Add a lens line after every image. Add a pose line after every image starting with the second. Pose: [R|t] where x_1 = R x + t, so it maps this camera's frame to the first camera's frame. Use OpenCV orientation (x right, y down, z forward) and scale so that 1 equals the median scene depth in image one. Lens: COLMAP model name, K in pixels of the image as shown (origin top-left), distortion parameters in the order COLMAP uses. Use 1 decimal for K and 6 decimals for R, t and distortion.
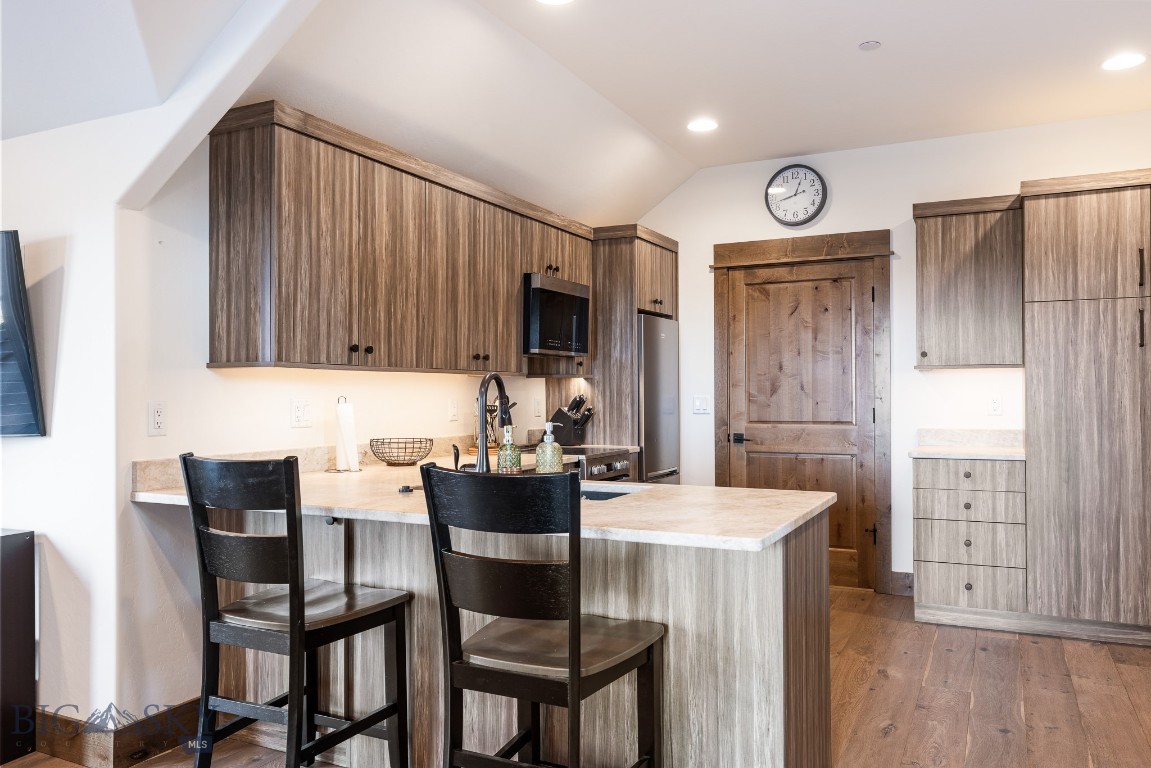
lens RADIAL K [[849.5, 0, 576.3], [0, 849.5, 388.7], [0, 0, 1]] dist [0.001177, 0.001888]
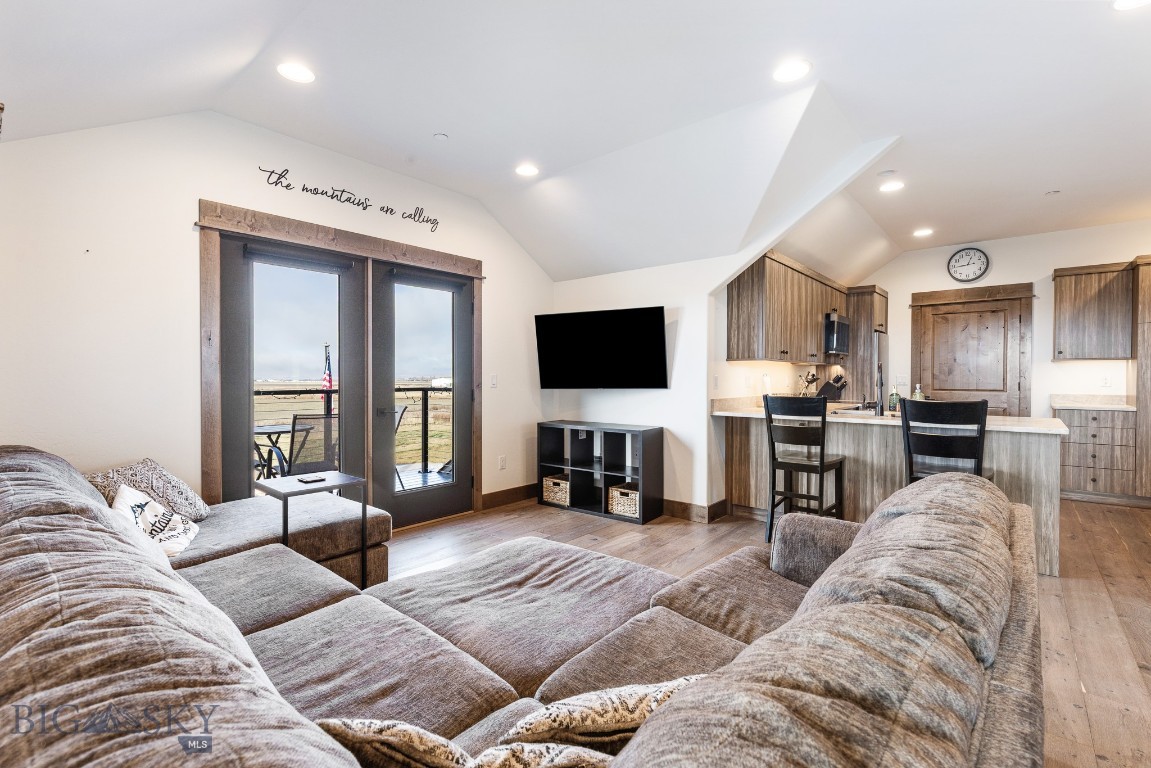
lens RADIAL K [[521.3, 0, 570.8], [0, 521.3, 383.5], [0, 0, 1]] dist [0.002805, 0.001104]
pose [[0.969635, 0.008690, -0.244404, -0.352900], [-0.003864, 0.999788, 0.020220, 0.007598], [0.244528, -0.018662, 0.969463, -0.359181]]
